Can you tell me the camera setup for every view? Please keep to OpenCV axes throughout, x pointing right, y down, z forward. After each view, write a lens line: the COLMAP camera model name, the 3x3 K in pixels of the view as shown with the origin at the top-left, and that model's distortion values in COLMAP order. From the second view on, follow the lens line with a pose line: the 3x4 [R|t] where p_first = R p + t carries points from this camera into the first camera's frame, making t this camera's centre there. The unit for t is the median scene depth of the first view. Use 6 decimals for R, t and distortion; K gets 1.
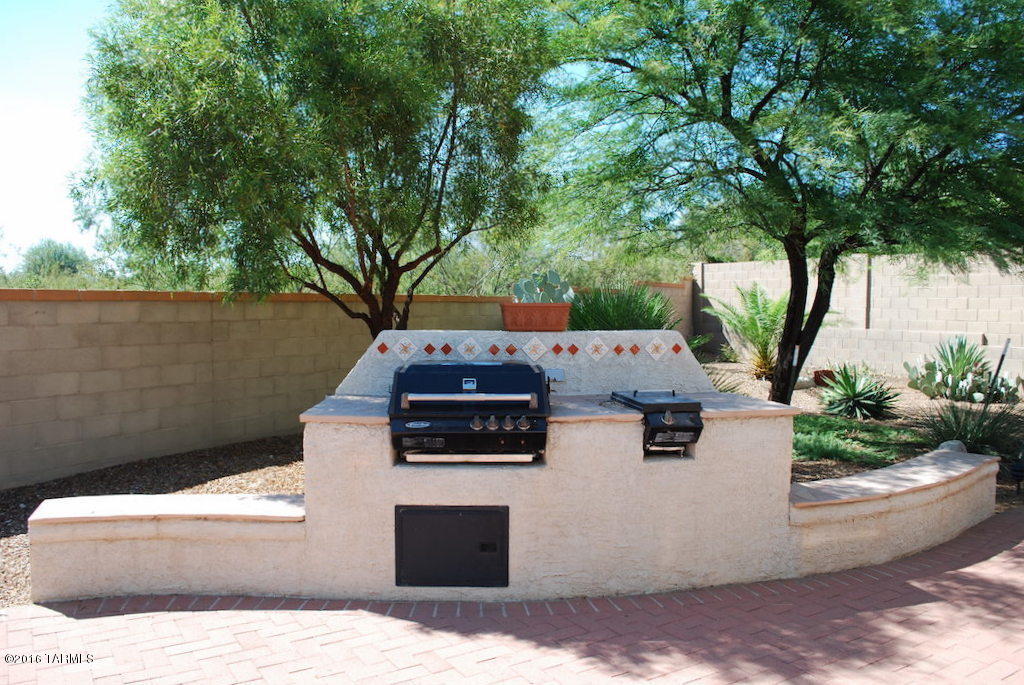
lens RADIAL K [[829.3, 0, 512.0], [0, 829.3, 342.5], [0, 0, 1]] dist [-0.080241, -0.000809]
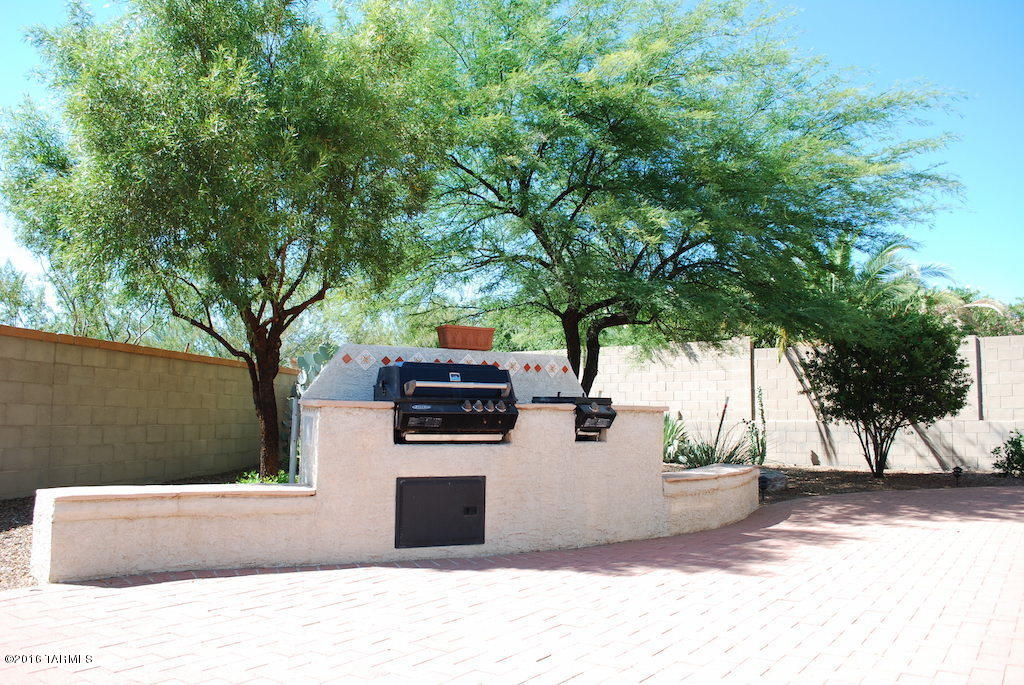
lens RADIAL K [[829.3, 0, 512.0], [0, 829.3, 342.5], [0, 0, 1]] dist [-0.080241, -0.000809]
pose [[0.917853, 0.040166, 0.394884, -0.455448], [0.015736, 0.990402, -0.137315, 0.166725], [-0.396609, 0.132249, 0.908411, -0.166601]]
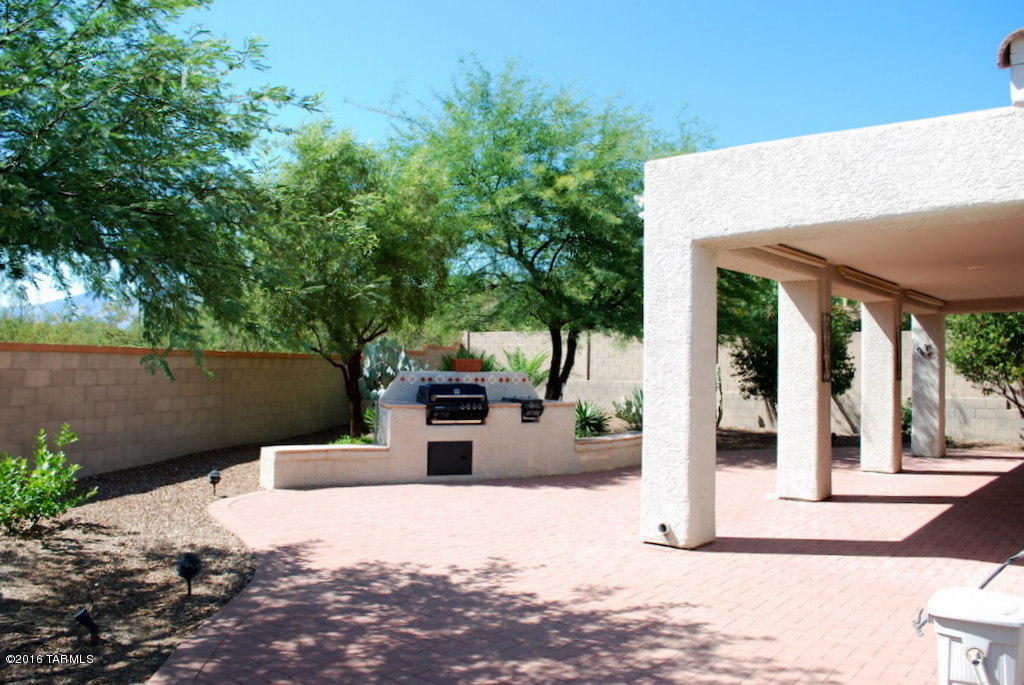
lens RADIAL K [[897.4, 0, 512.0], [0, 897.4, 342.5], [0, 0, 1]] dist [-0.085681, -0.001096]
pose [[0.941038, 0.014425, 0.337992, -0.784881], [0.009735, 0.997522, -0.069676, 0.090429], [-0.338160, 0.068858, 0.938566, -1.541067]]
